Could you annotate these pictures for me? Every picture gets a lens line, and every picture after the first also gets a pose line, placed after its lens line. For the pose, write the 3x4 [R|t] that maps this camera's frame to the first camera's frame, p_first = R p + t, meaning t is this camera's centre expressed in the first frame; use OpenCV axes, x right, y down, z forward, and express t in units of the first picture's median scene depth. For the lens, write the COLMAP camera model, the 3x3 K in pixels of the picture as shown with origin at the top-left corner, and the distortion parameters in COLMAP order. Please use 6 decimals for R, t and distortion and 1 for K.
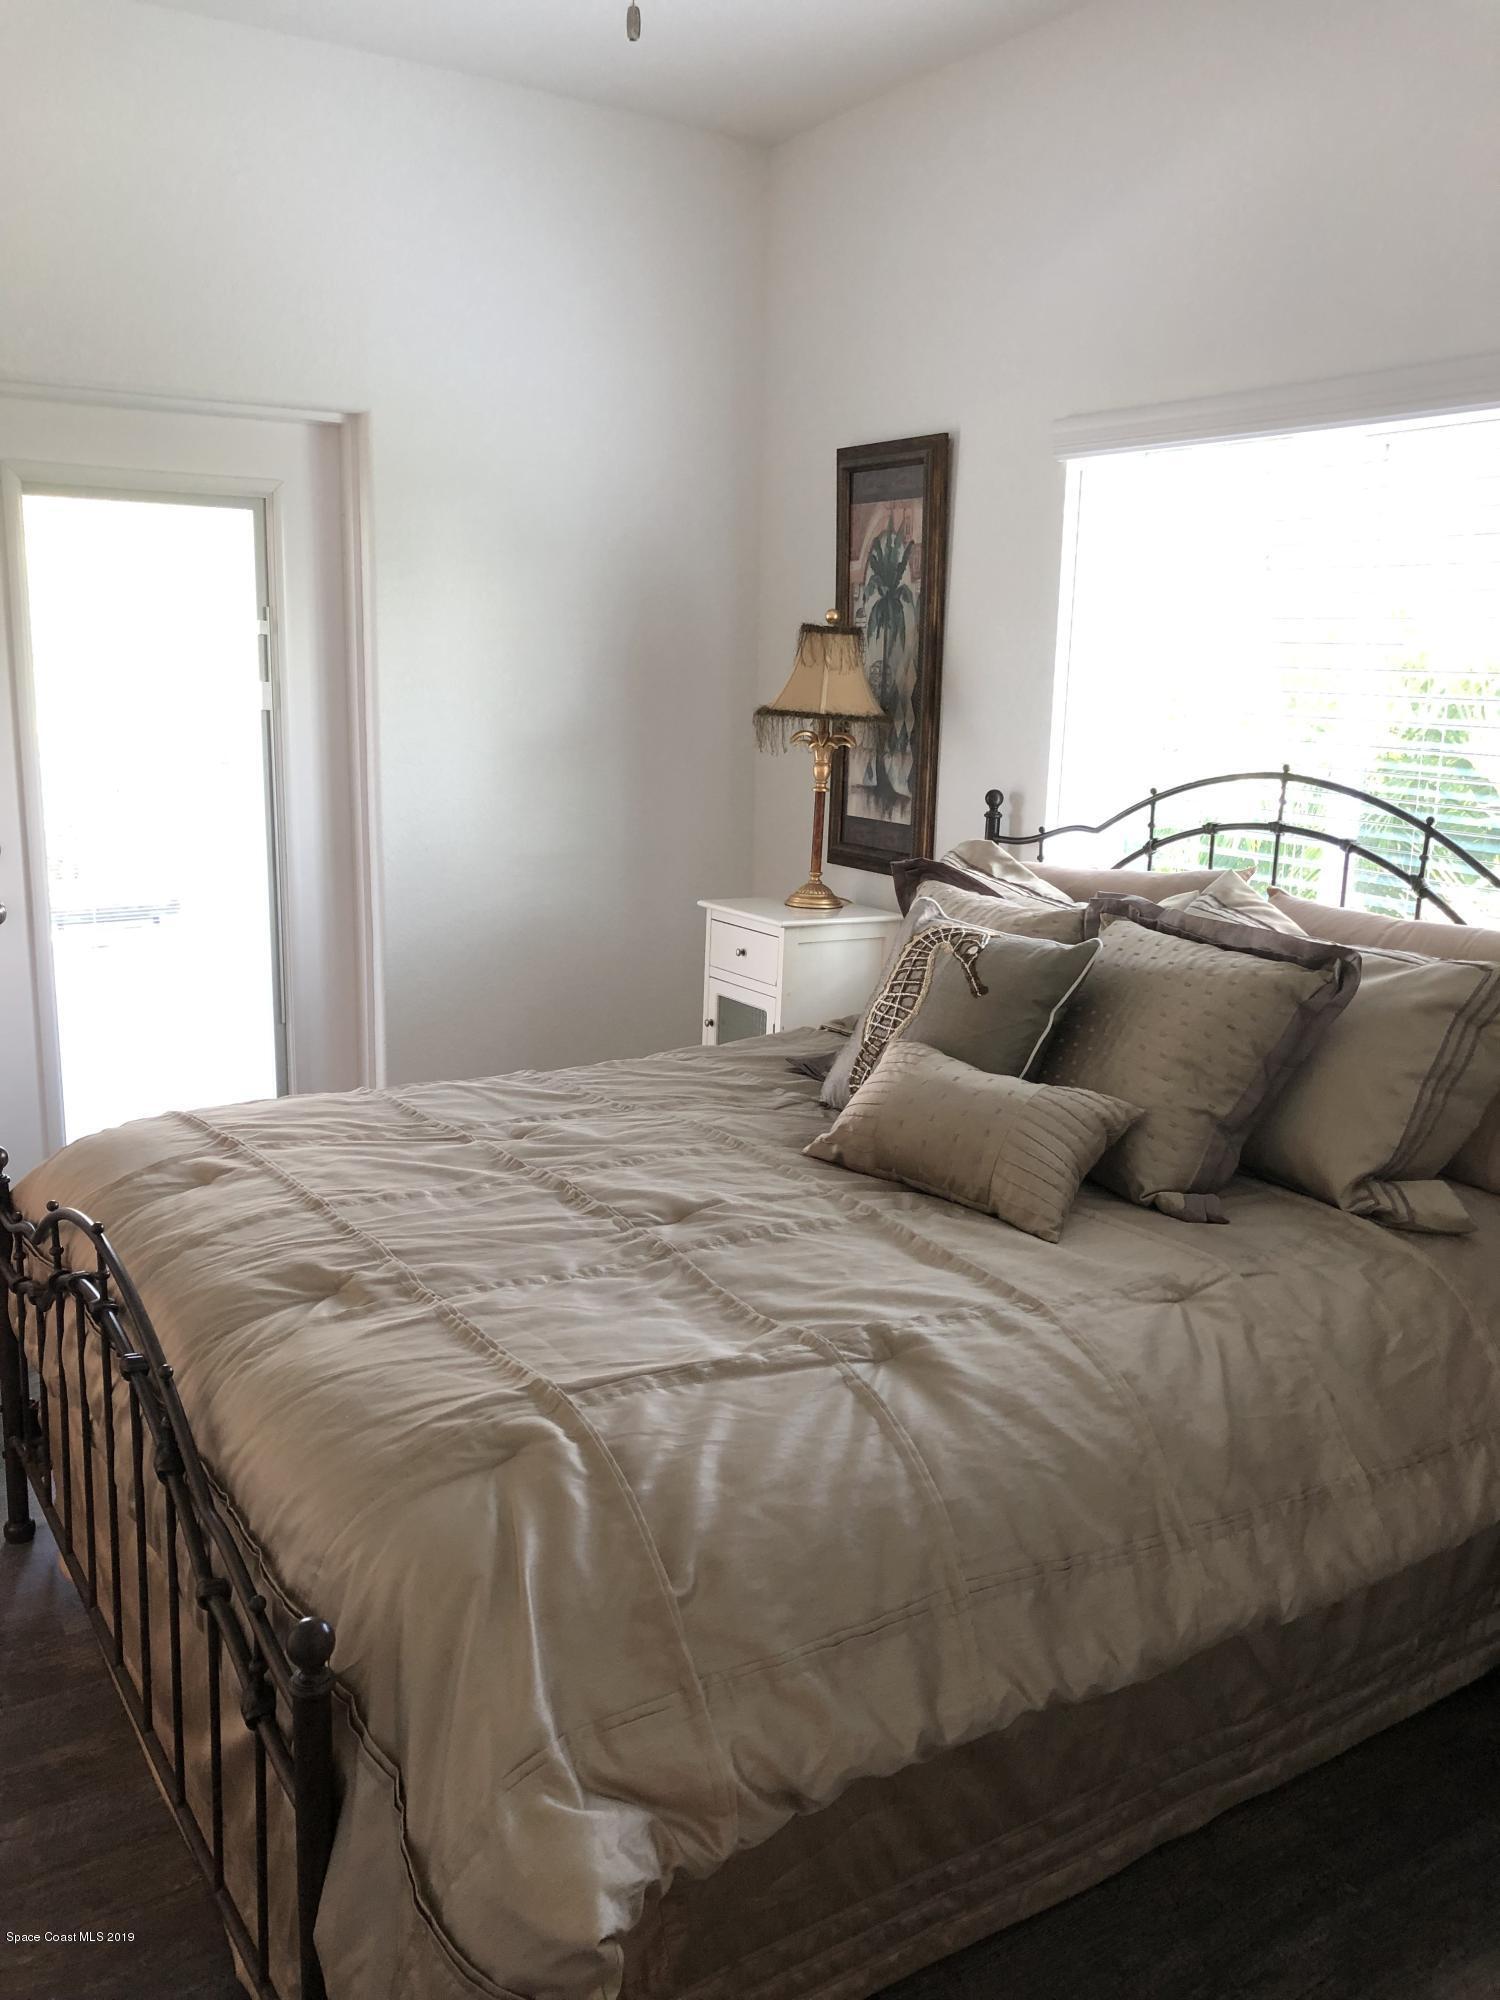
lens RADIAL K [[1636.3, 0, 750.0], [0, 1636.3, 1000.0], [0, 0, 1]] dist [0.027898, -0.002432]
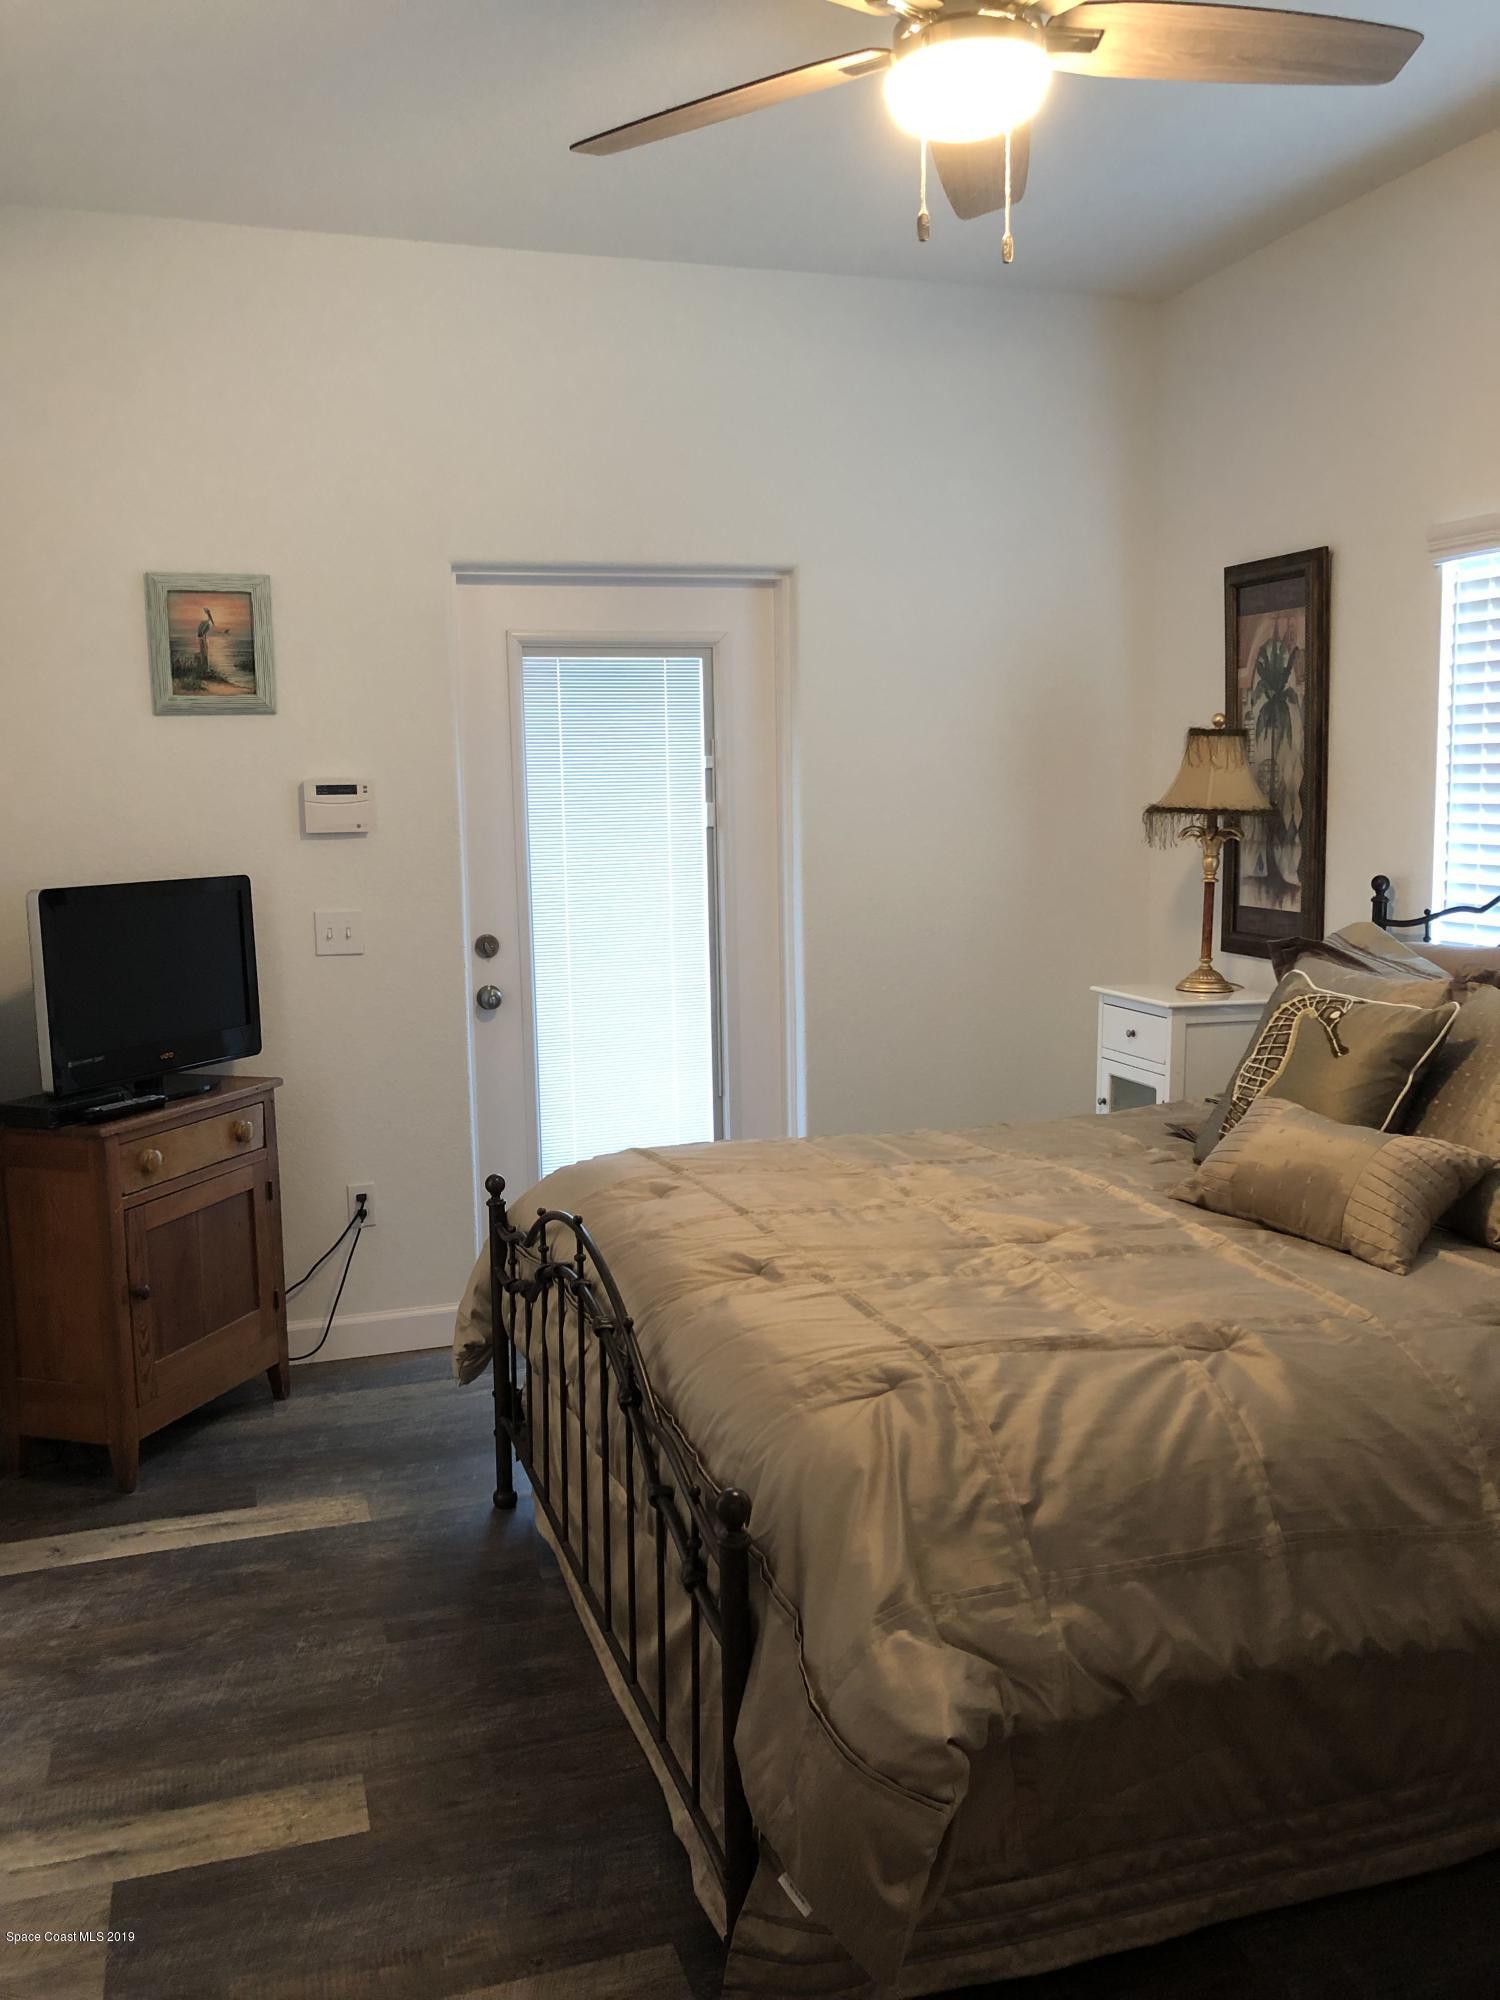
lens RADIAL K [[1658.0, 0, 751.4], [0, 1658.0, 978.2], [0, 0, 1]] dist [0.001779, -0.001695]
pose [[0.966271, -0.008860, -0.257377, 0.044696], [-0.013772, 0.996200, -0.085997, 0.043704], [0.257161, 0.086641, 0.962477, -0.149229]]
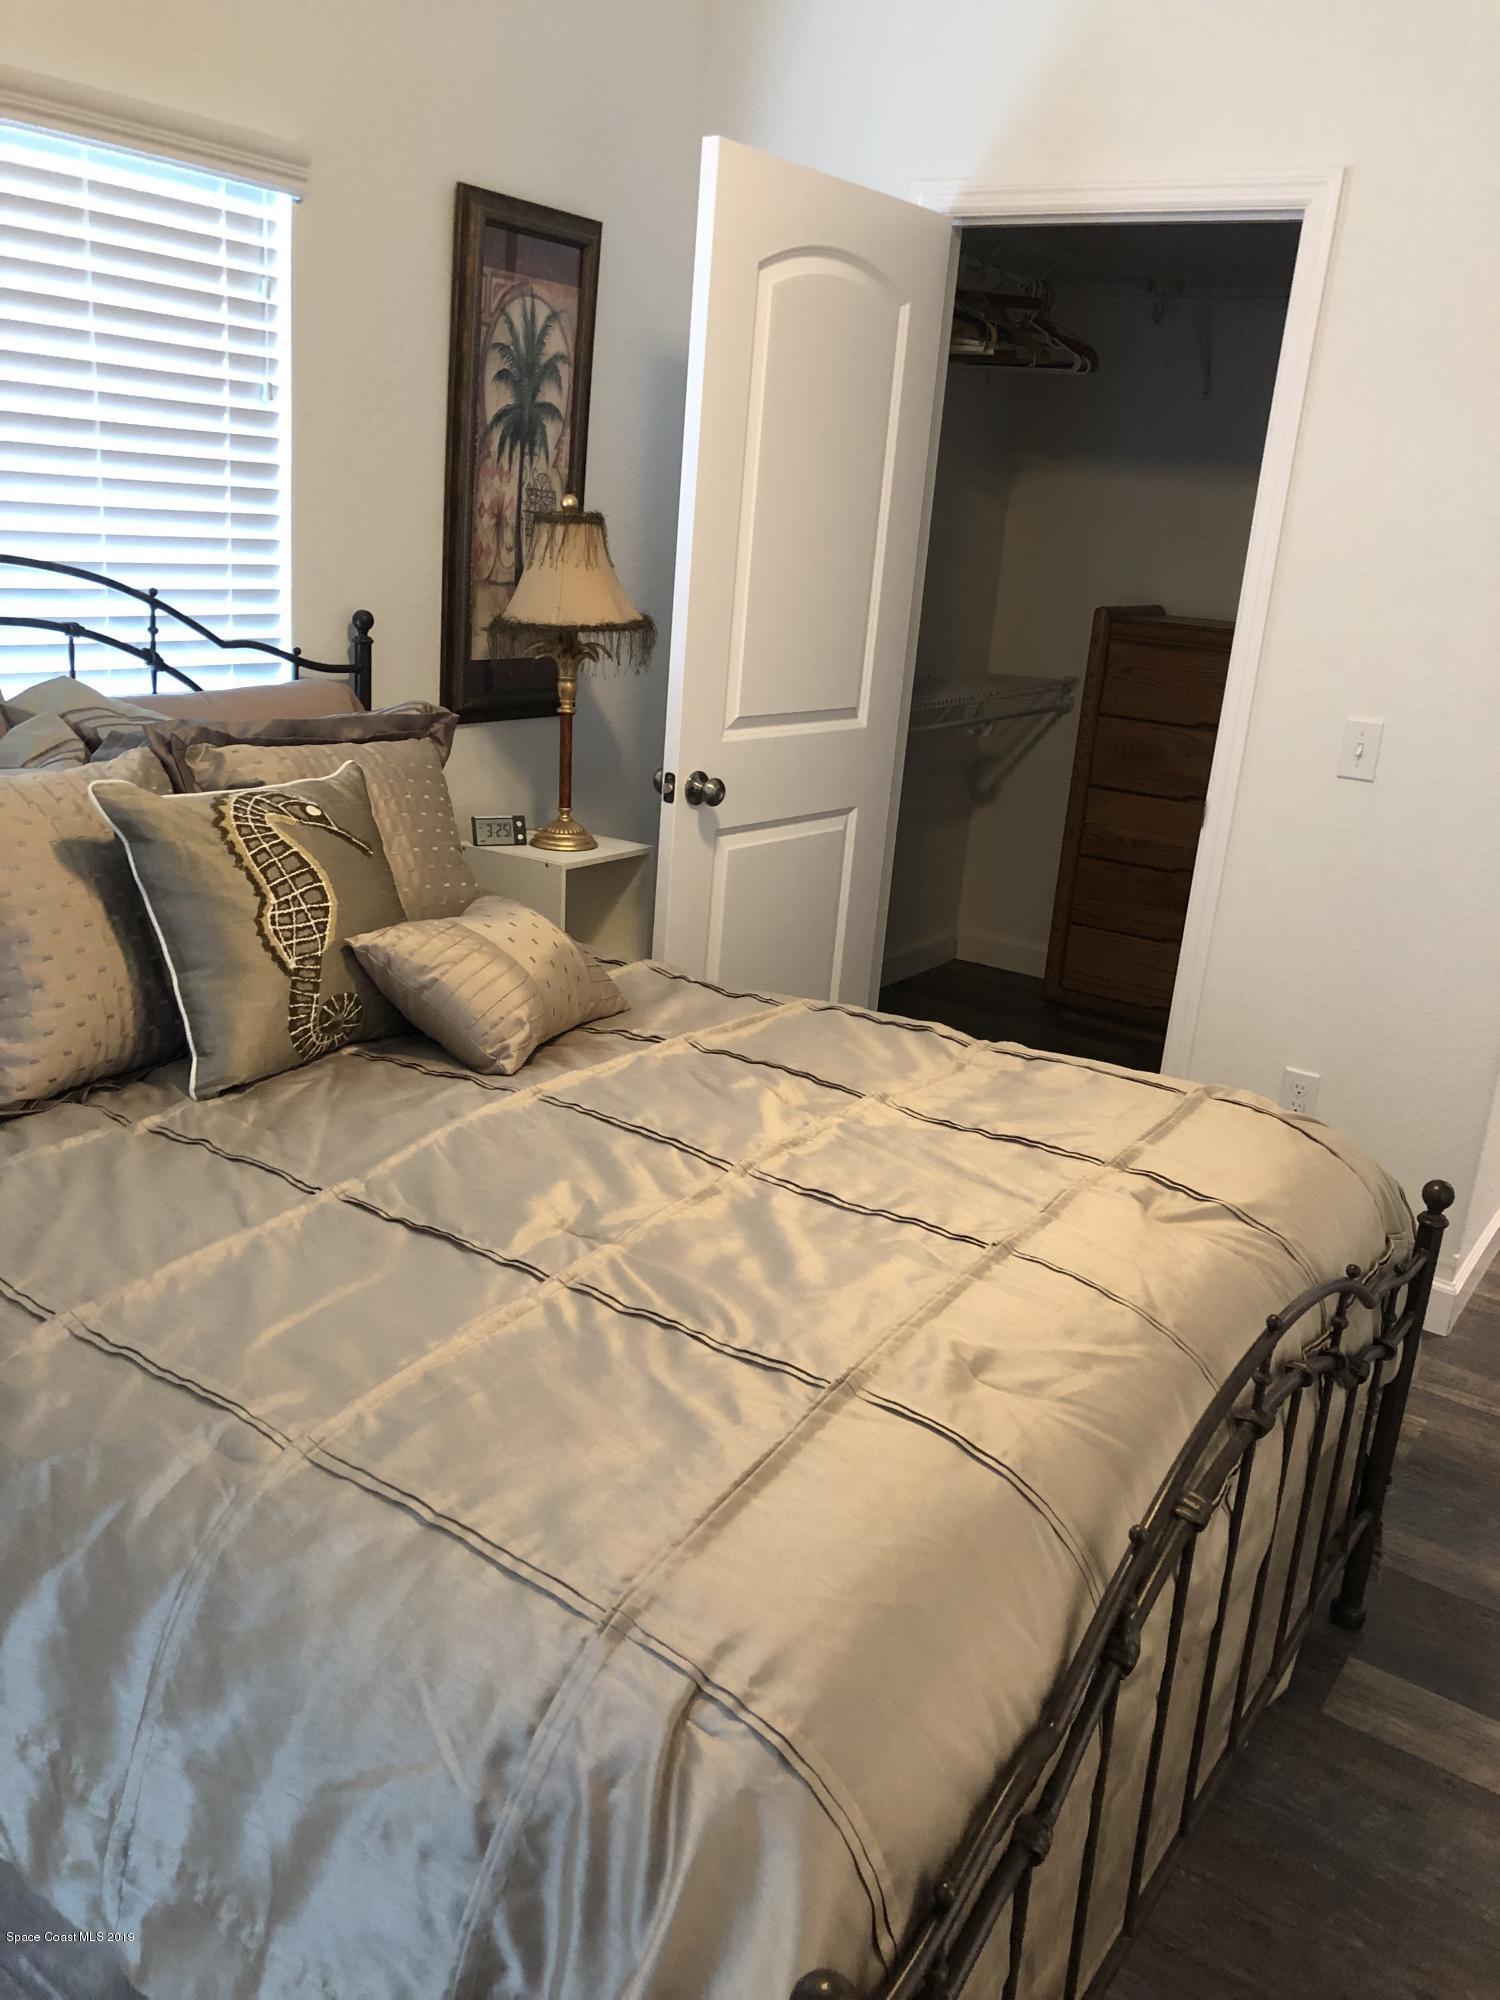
lens RADIAL K [[1646.8, 0, 750.0], [0, 1646.8, 1000.0], [0, 0, 1]] dist [0.006794, -0.005124]
pose [[-0.377826, -0.323653, 0.867465, -0.674879], [0.103342, 0.916317, 0.386890, -0.234018], [-0.920091, 0.235822, -0.312762, 1.050339]]
